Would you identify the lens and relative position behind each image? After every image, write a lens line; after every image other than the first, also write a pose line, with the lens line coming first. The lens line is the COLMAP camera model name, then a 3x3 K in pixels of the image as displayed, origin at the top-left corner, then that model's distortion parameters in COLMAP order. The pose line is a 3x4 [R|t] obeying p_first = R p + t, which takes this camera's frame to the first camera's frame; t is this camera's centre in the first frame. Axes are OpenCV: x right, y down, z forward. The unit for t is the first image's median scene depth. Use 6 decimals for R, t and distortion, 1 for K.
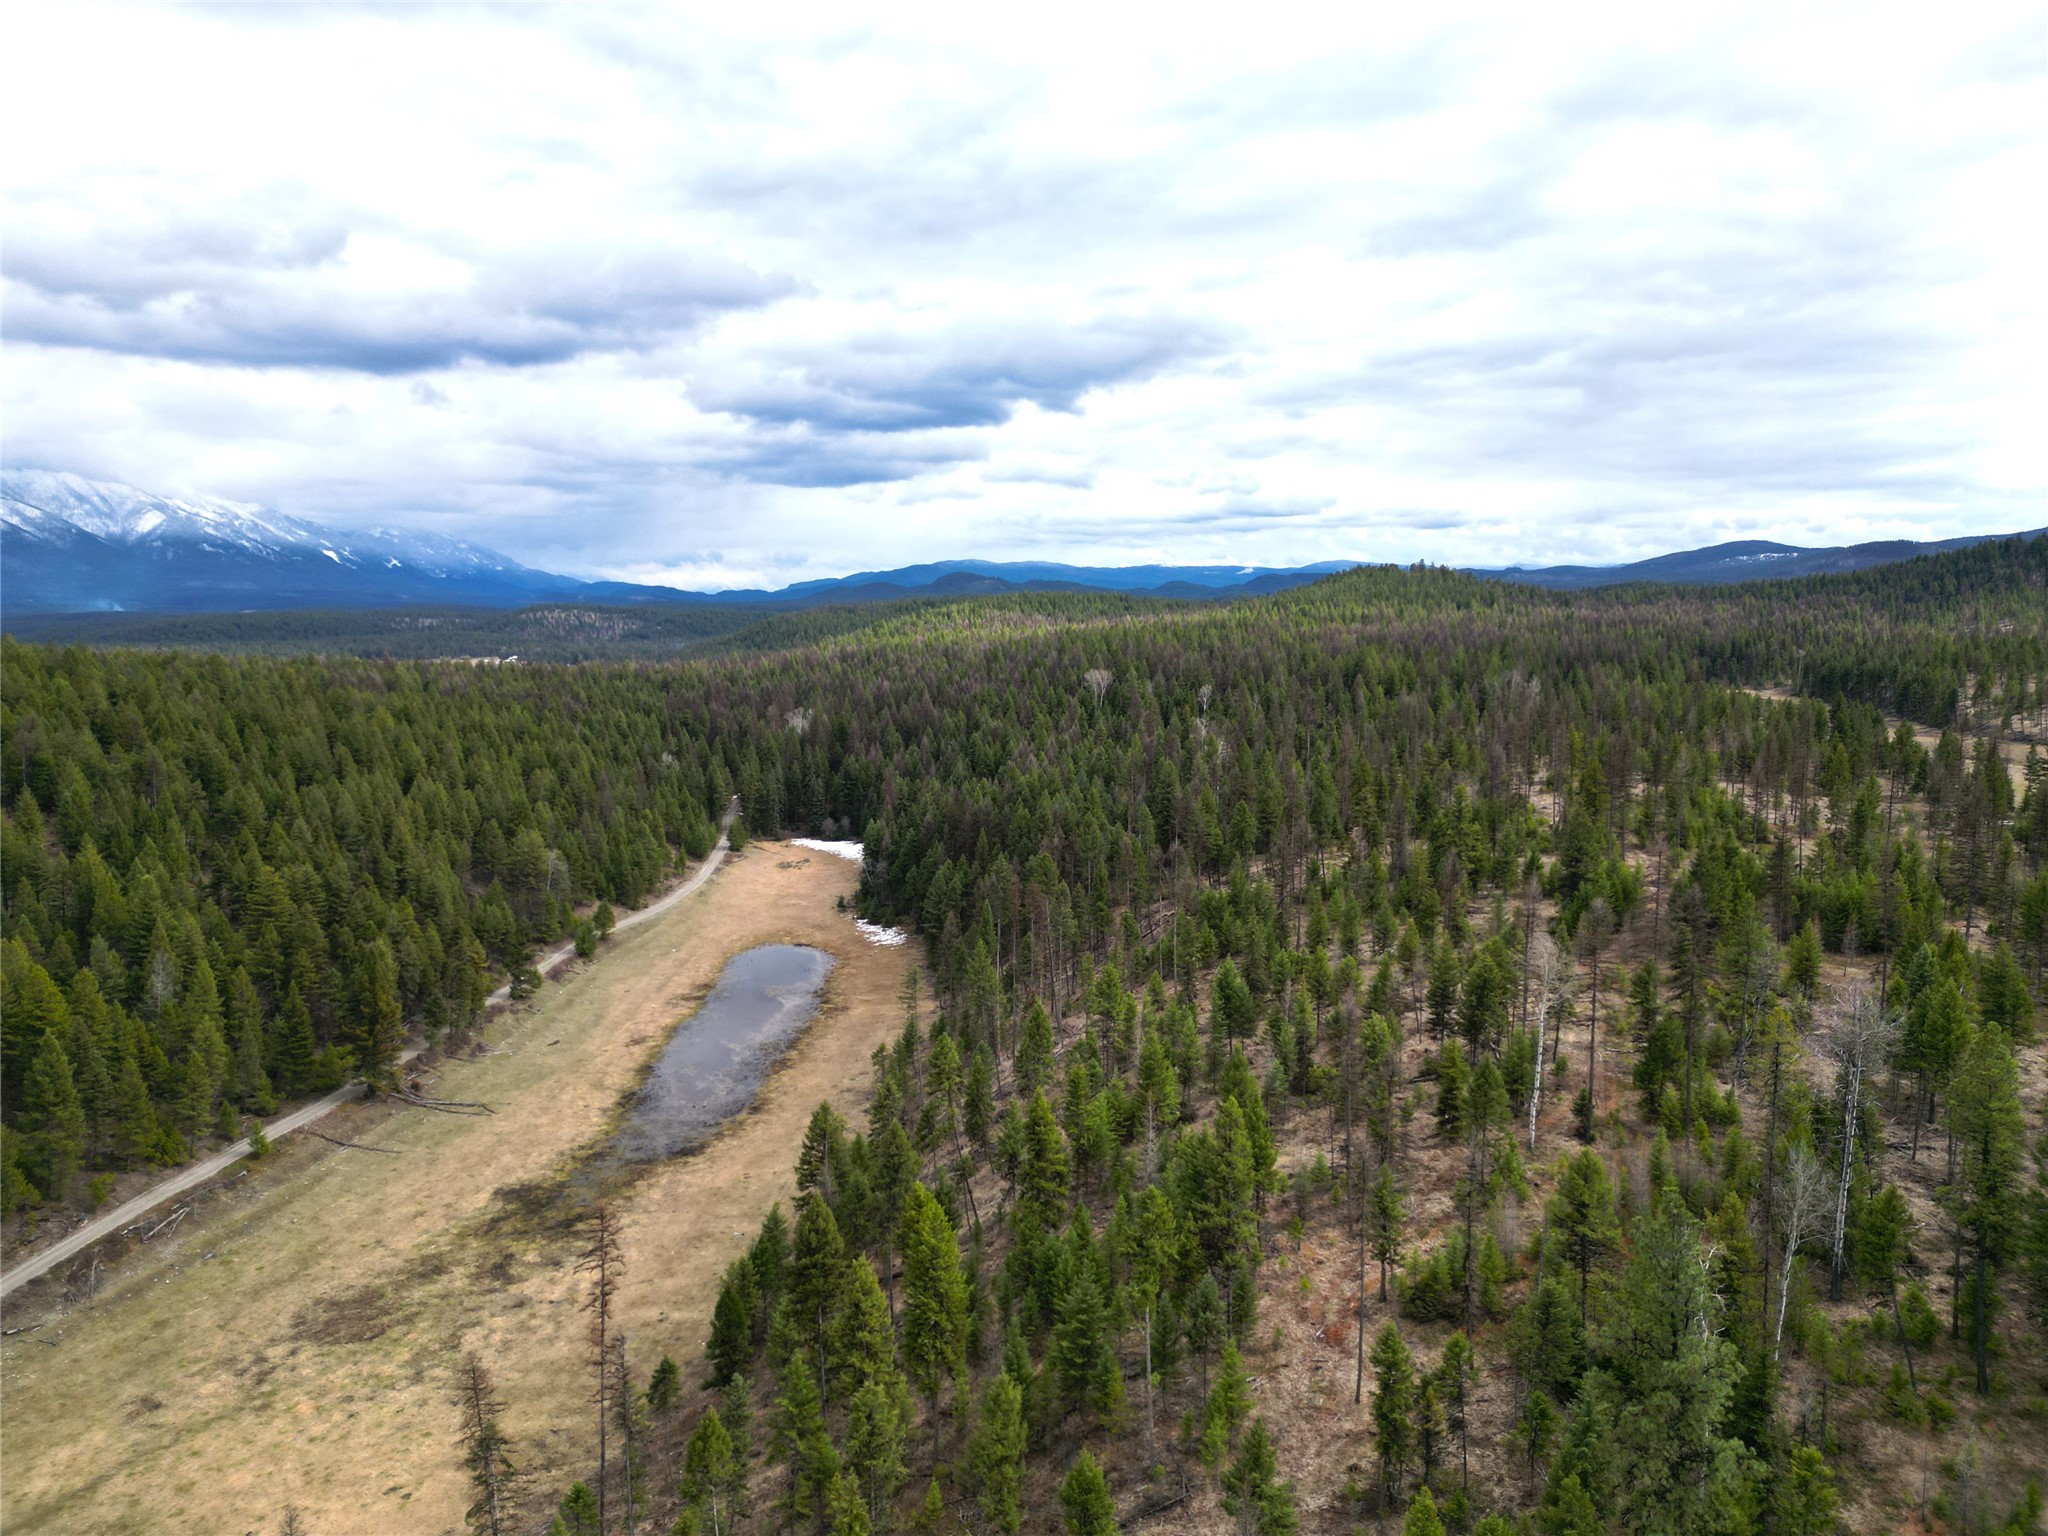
lens RADIAL K [[1421.1, 0, 1028.0], [0, 1421.1, 758.9], [0, 0, 1]] dist [0.080328, -0.068285]
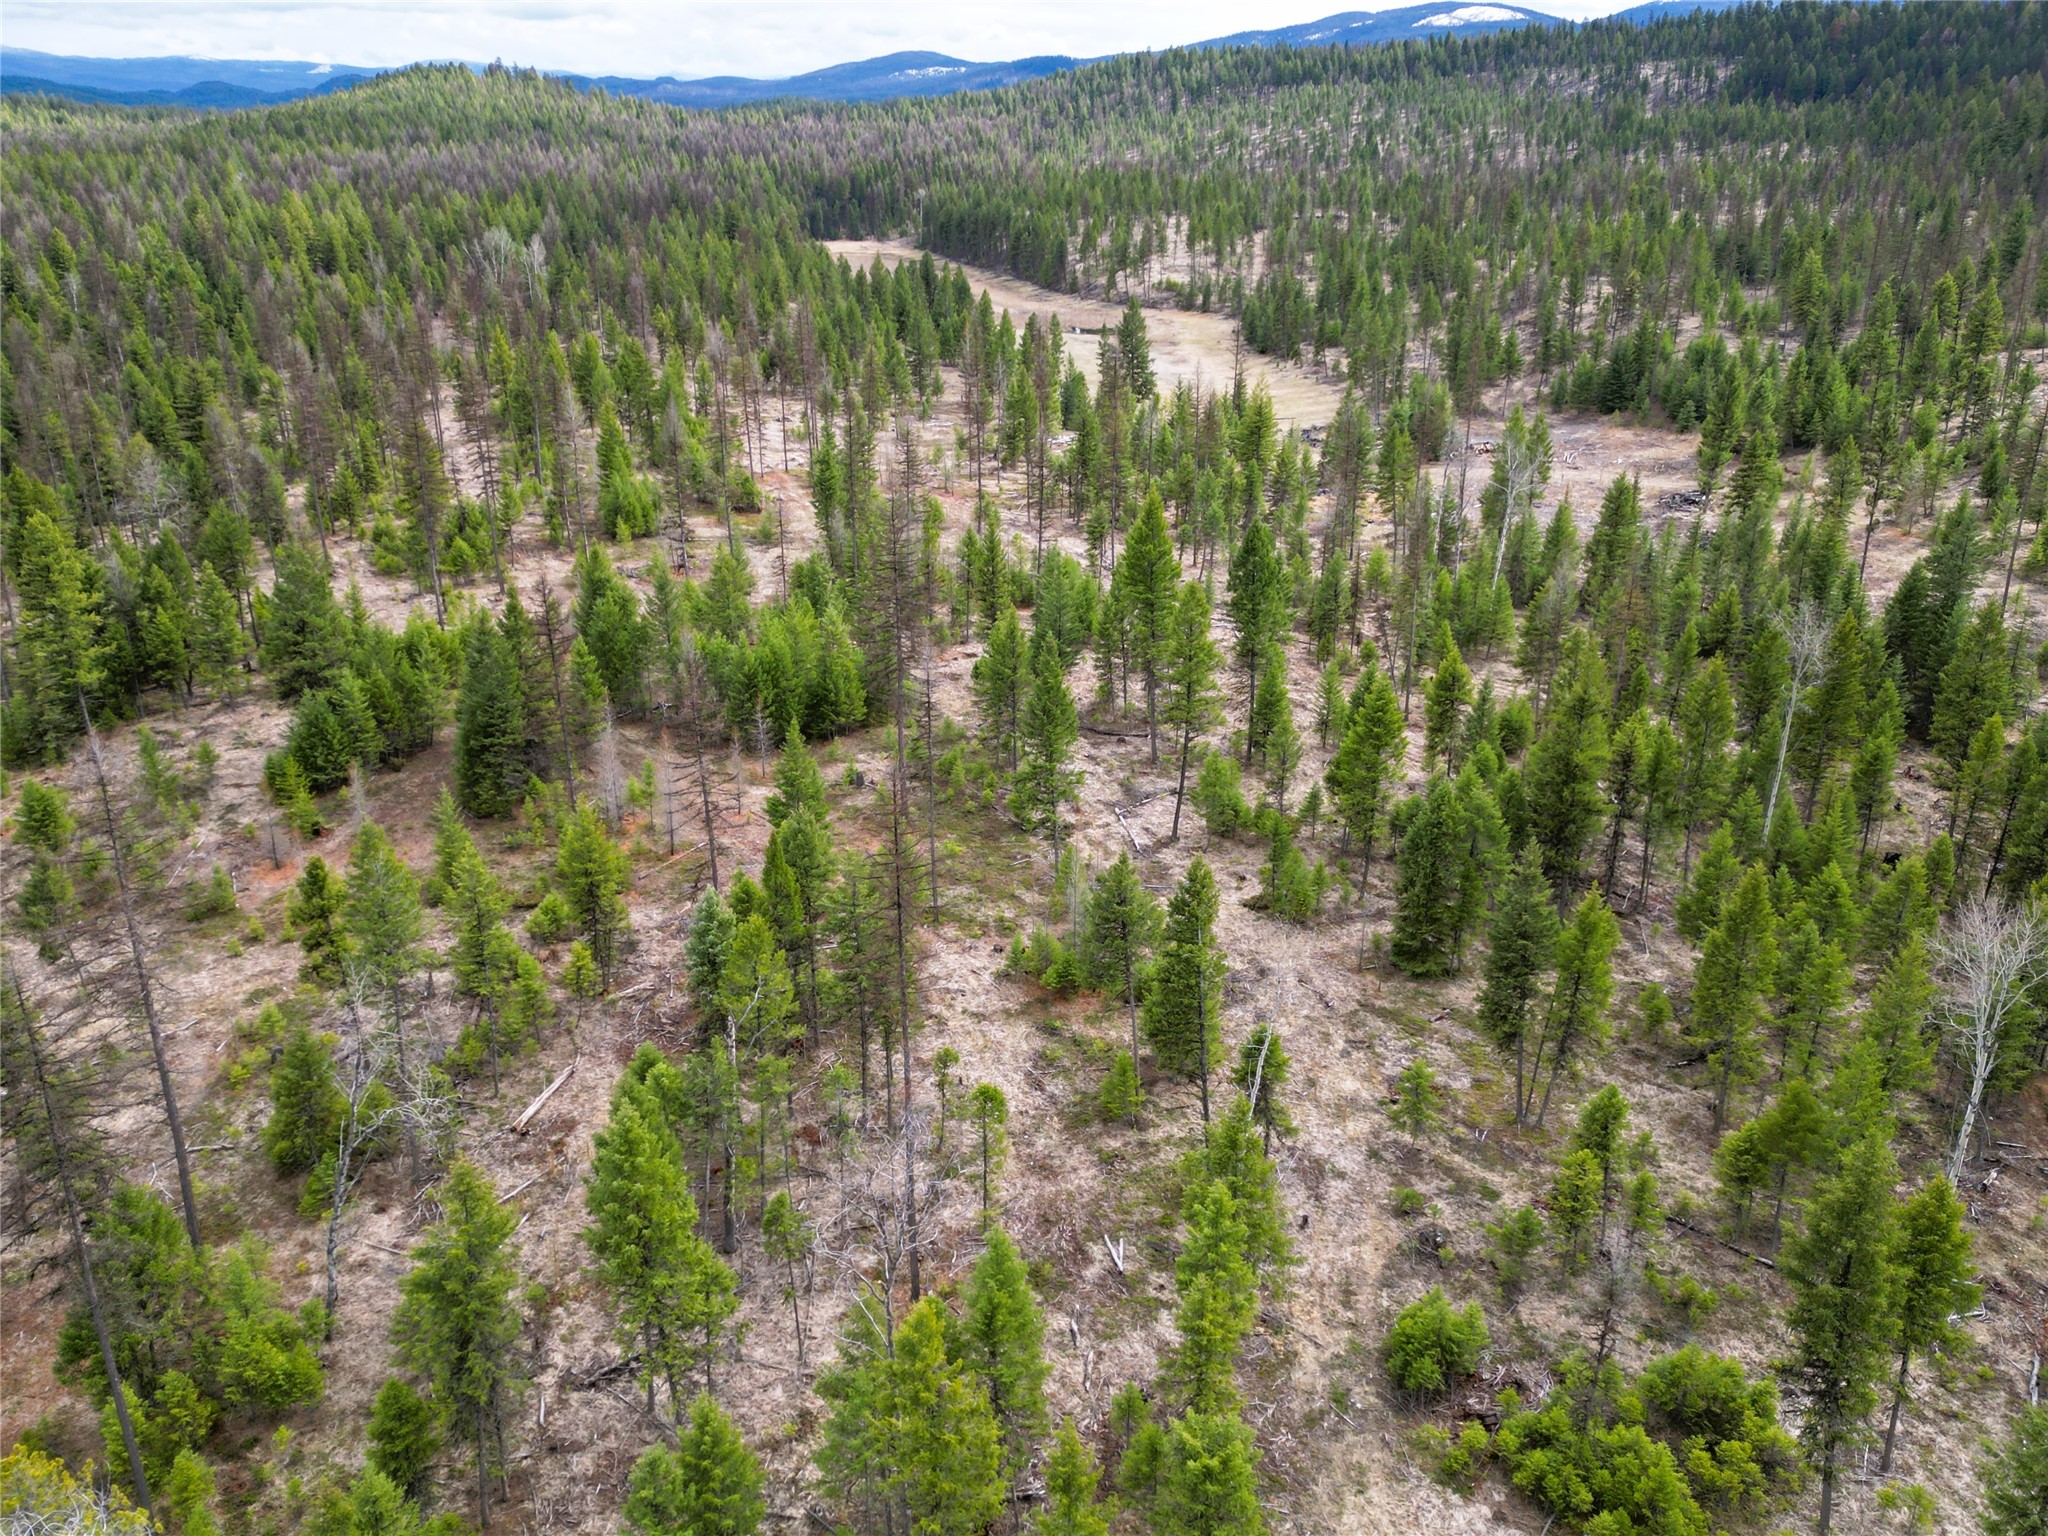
lens RADIAL K [[1684.6, 0, 1030.3], [0, 1684.6, 783.7], [0, 0, 1]] dist [0.062124, -0.032410]
pose [[0.868784, -0.175620, 0.463004, 0.081358], [0.049866, 0.961273, 0.271048, -0.008806], [-0.492675, -0.212394, 0.843896, 0.085389]]
